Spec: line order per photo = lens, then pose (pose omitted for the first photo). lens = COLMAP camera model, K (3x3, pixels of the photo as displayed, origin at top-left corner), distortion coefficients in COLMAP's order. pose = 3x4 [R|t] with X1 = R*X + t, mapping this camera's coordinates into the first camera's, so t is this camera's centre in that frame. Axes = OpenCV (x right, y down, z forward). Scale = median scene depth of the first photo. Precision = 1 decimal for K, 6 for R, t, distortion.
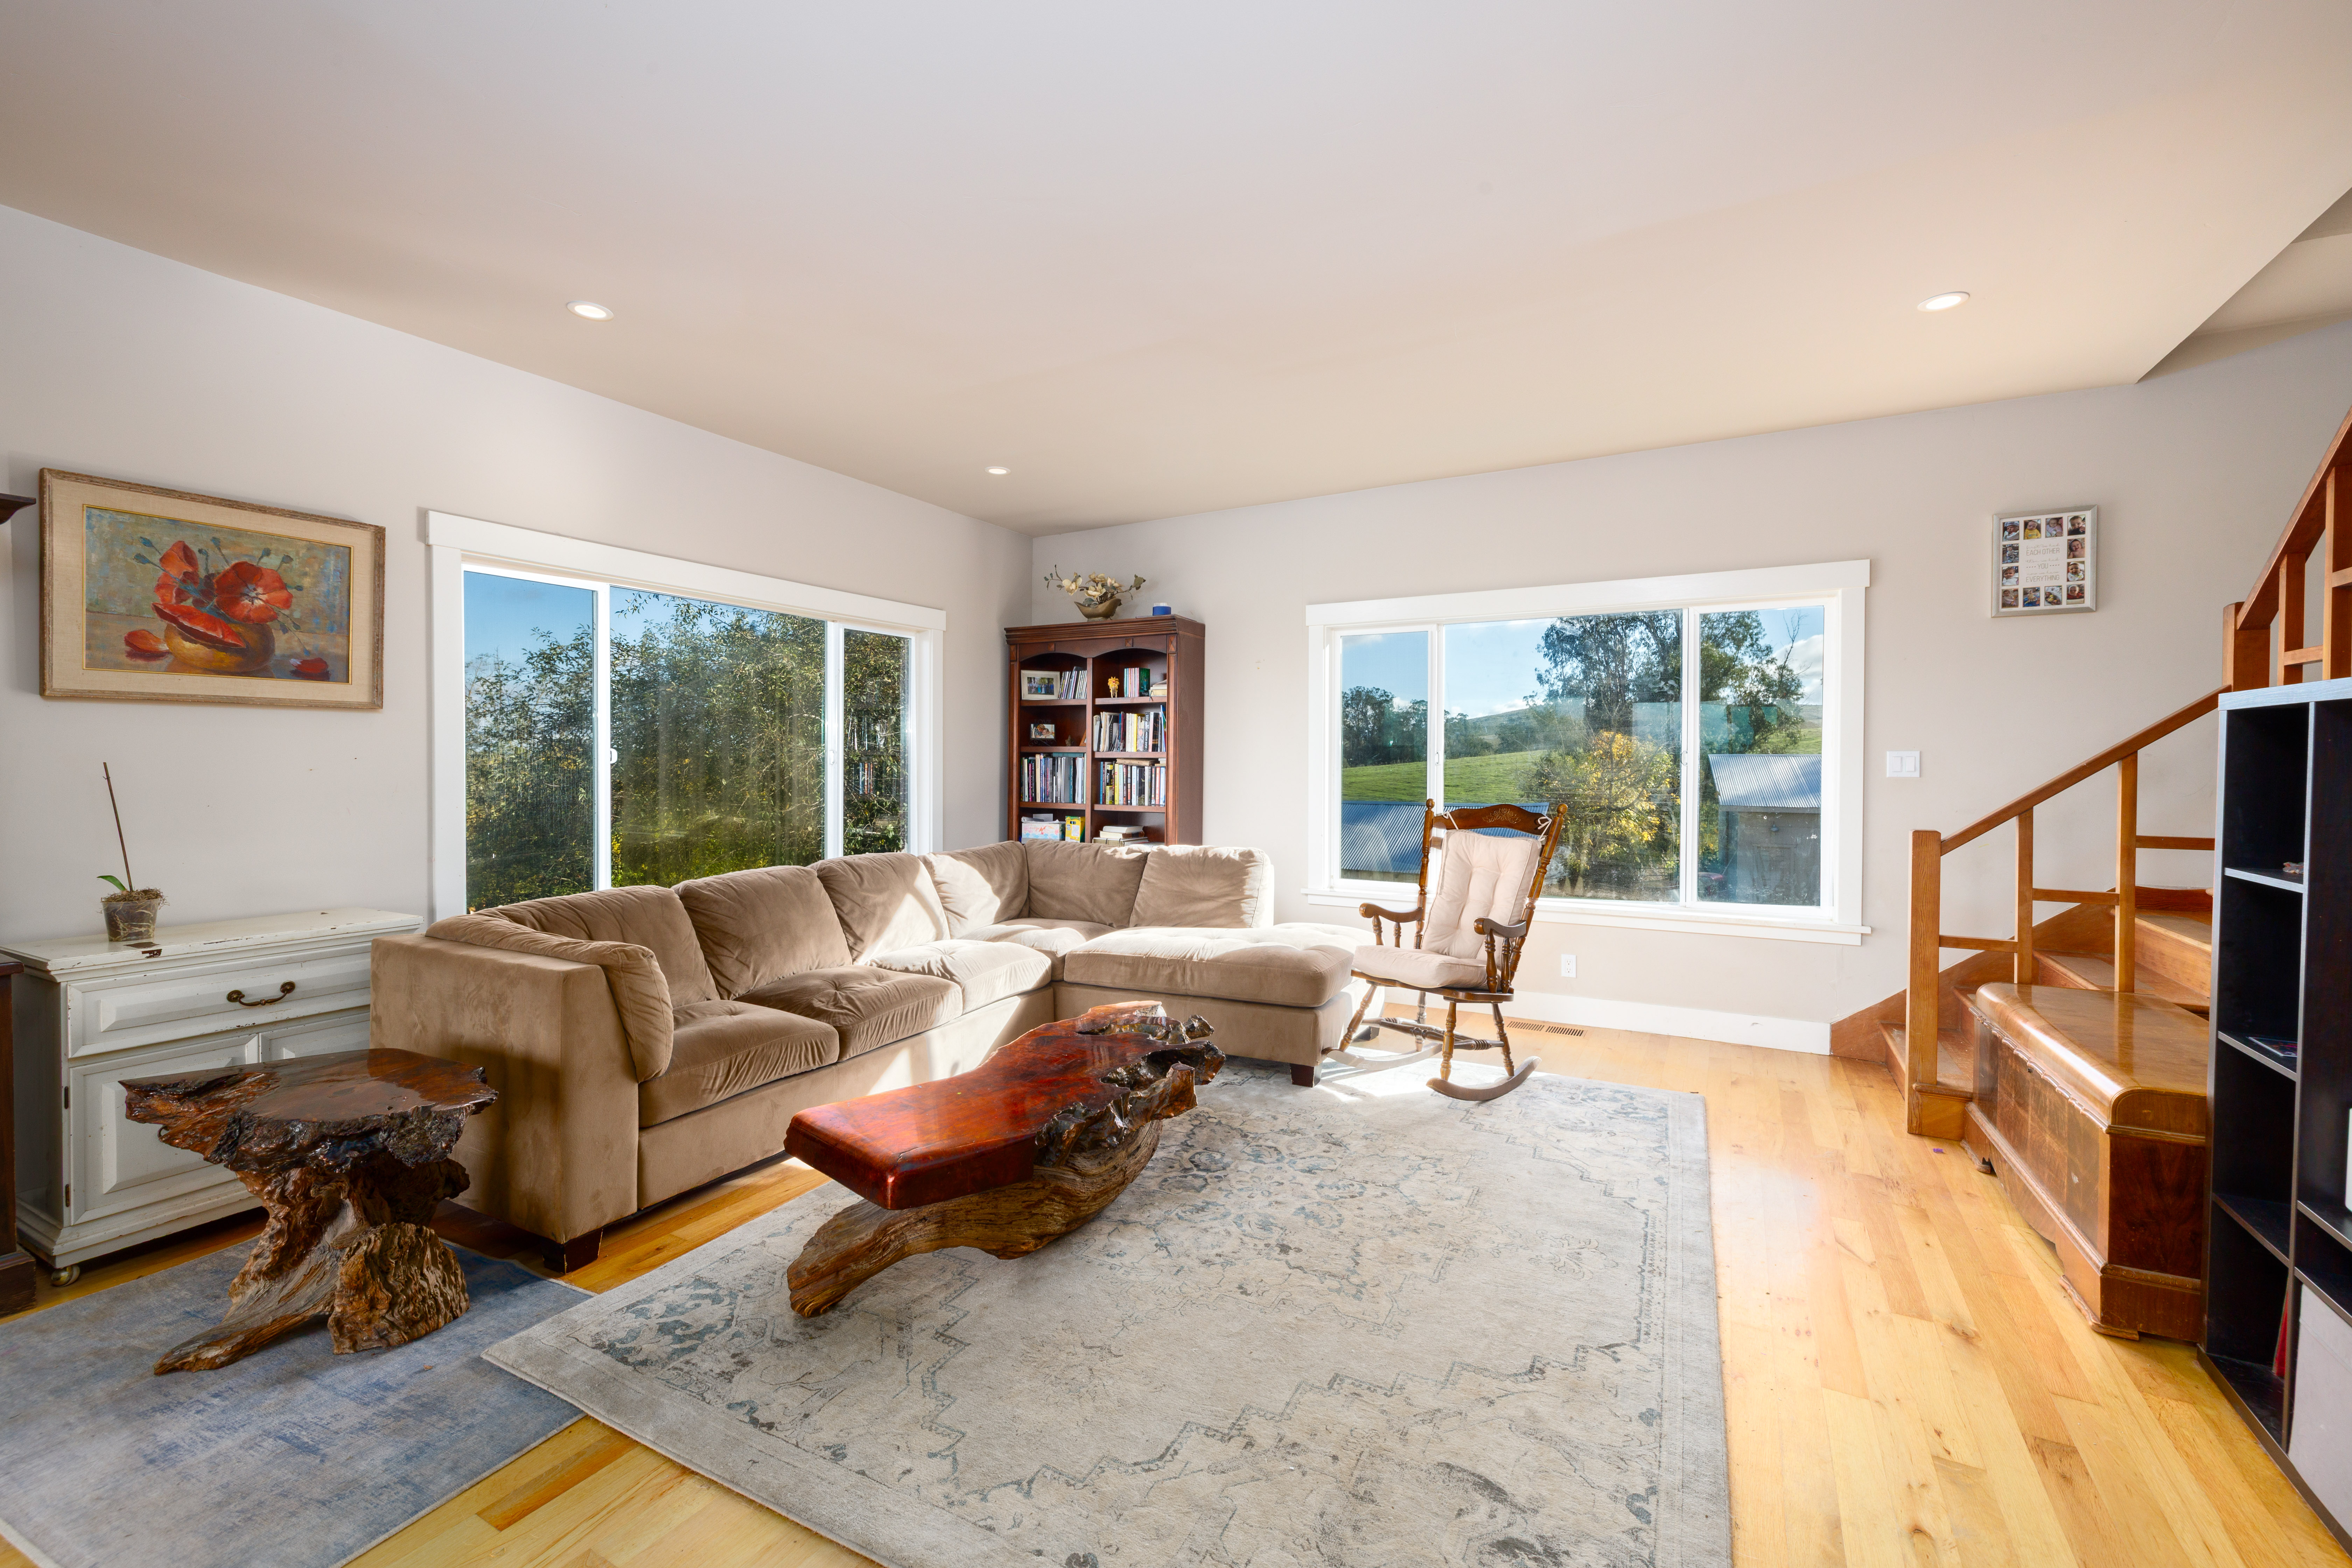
lens RADIAL K [[980.6, 0, 1183.1], [0, 980.6, 773.3], [0, 0, 1]] dist [0.000014, -0.000013]
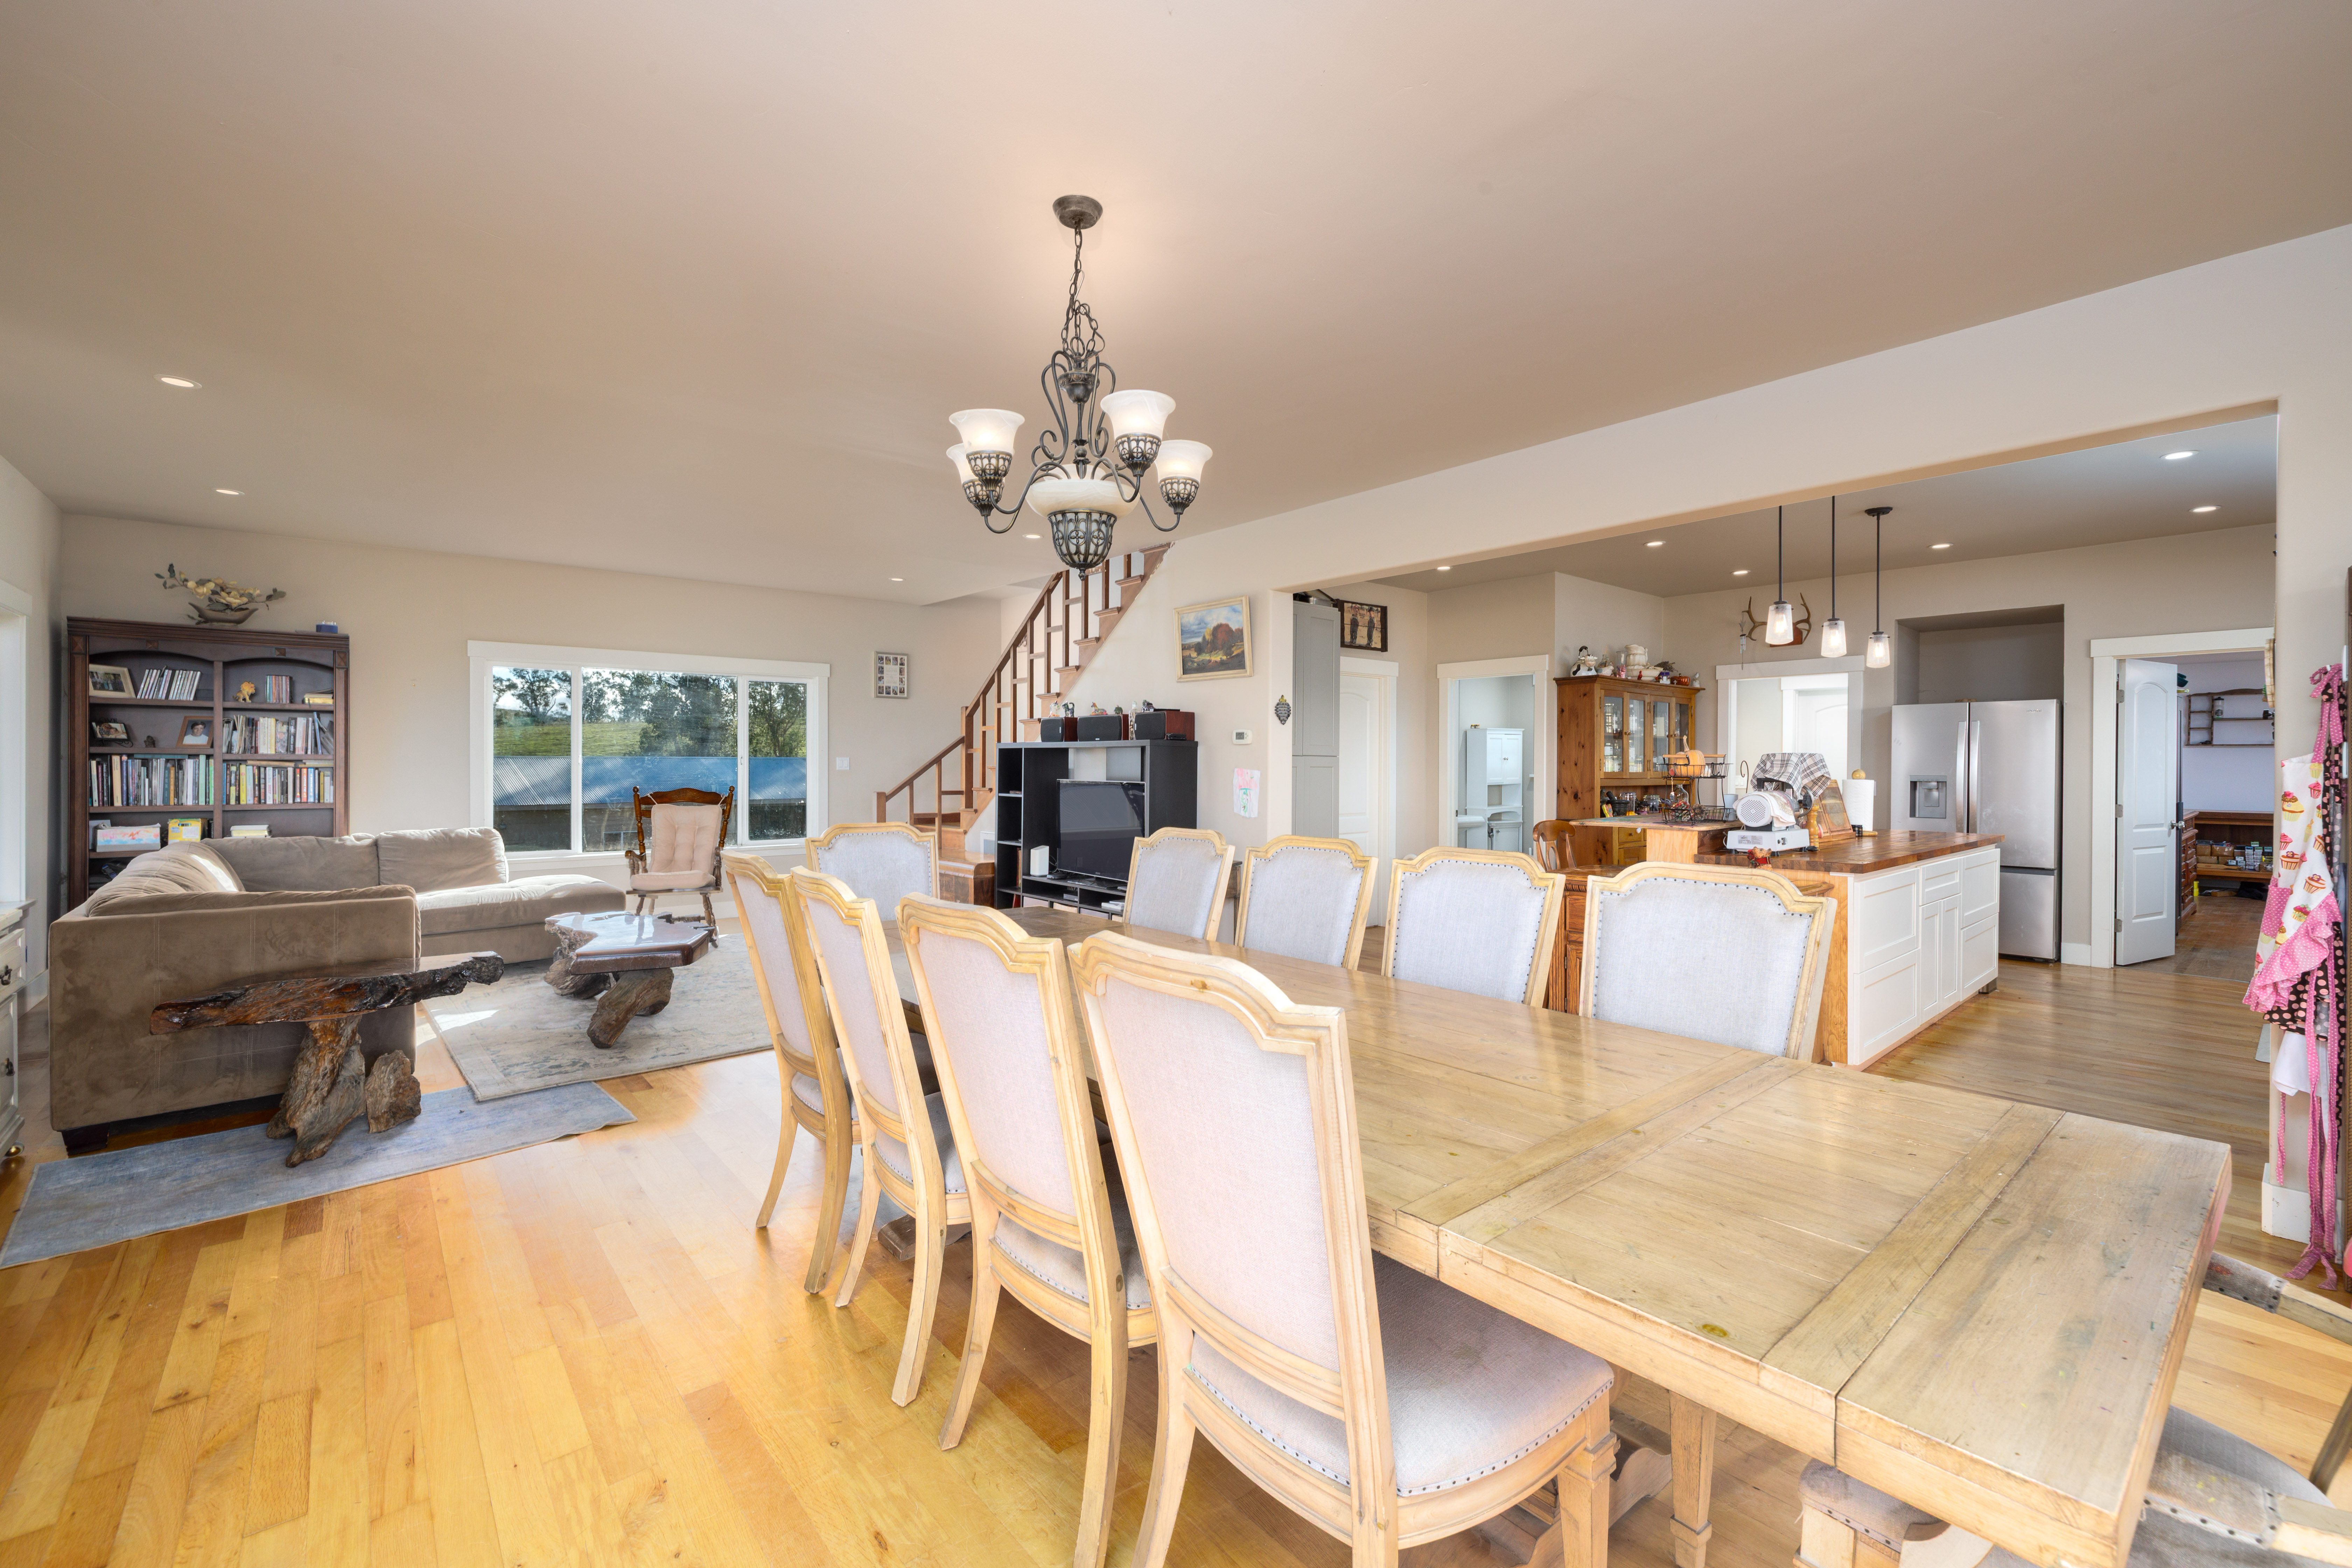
lens RADIAL K [[980.6, 0, 1183.1], [0, 980.6, 773.3], [0, 0, 1]] dist [0.000014, -0.000013]
pose [[0.347867, -0.011049, 0.937479, -0.913929], [0.011127, 0.999909, 0.007656, 0.002628], [-0.937478, 0.007768, 0.347958, -0.383266]]
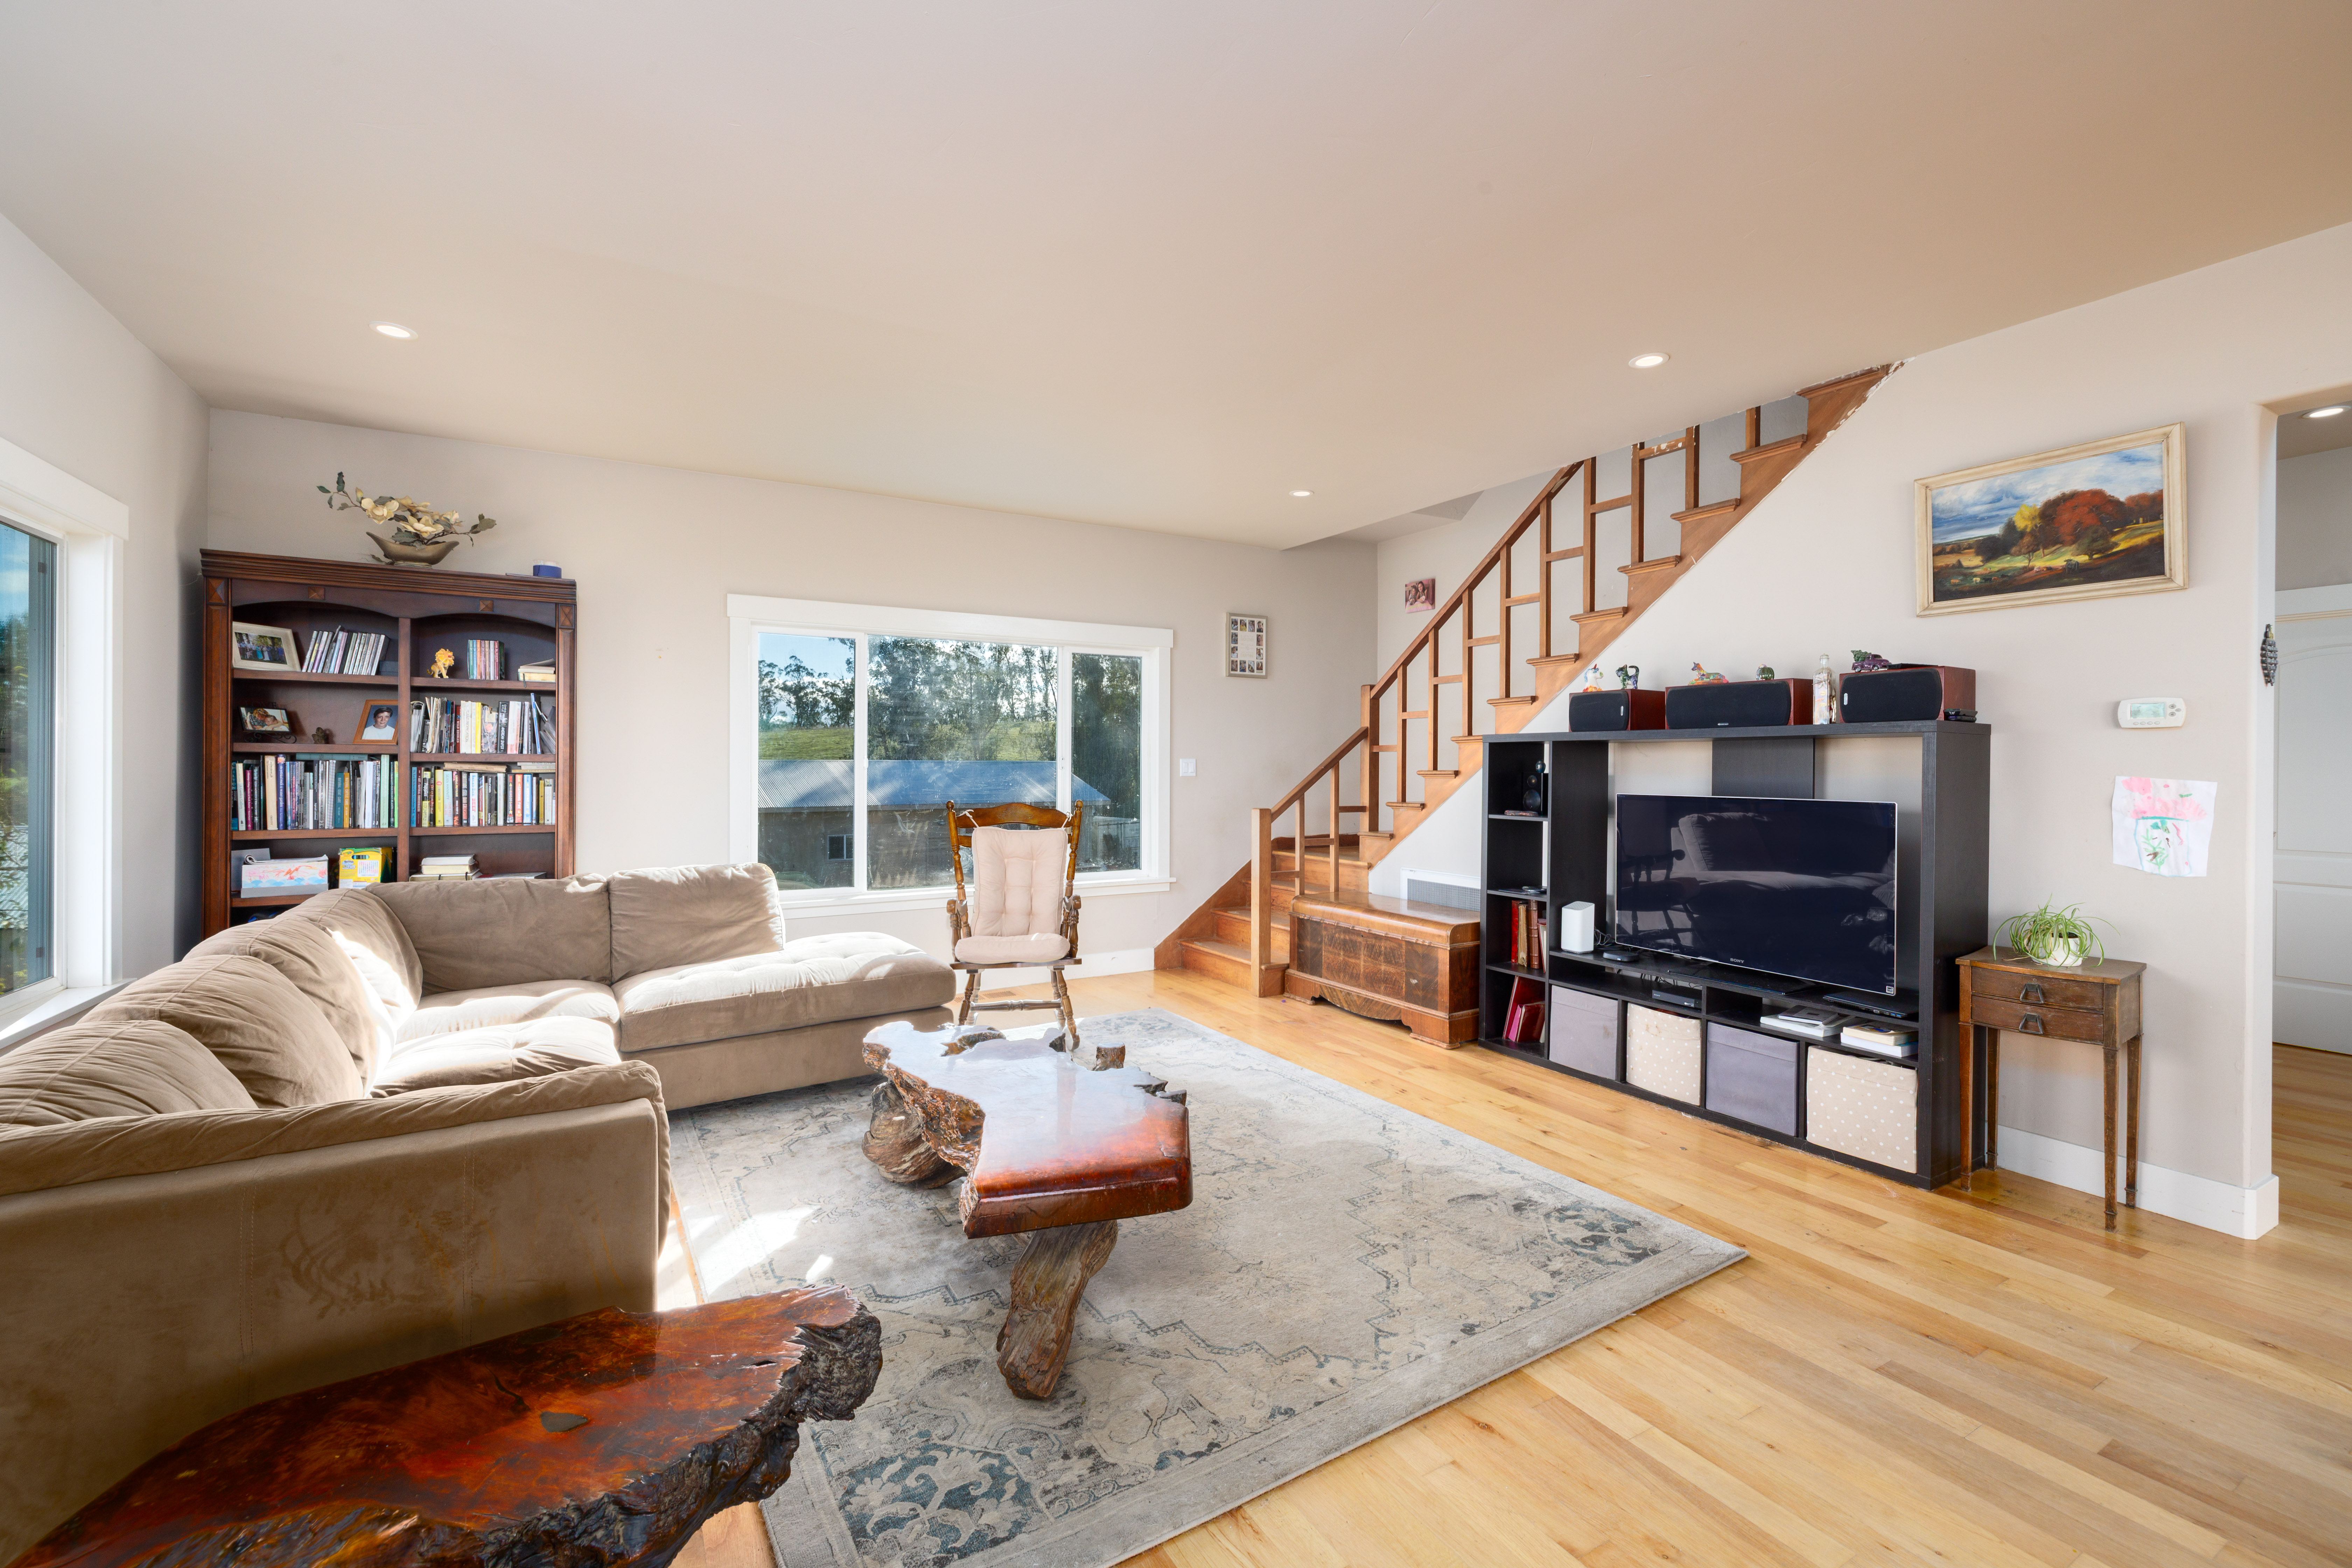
lens RADIAL K [[980.6, 0, 1183.1], [0, 980.6, 773.3], [0, 0, 1]] dist [0.000014, -0.000013]
pose [[0.506512, -0.007519, 0.862200, -0.541014], [0.010983, 0.999937, 0.002268, -0.003786], [-0.862163, 0.008321, 0.506563, 0.222114]]
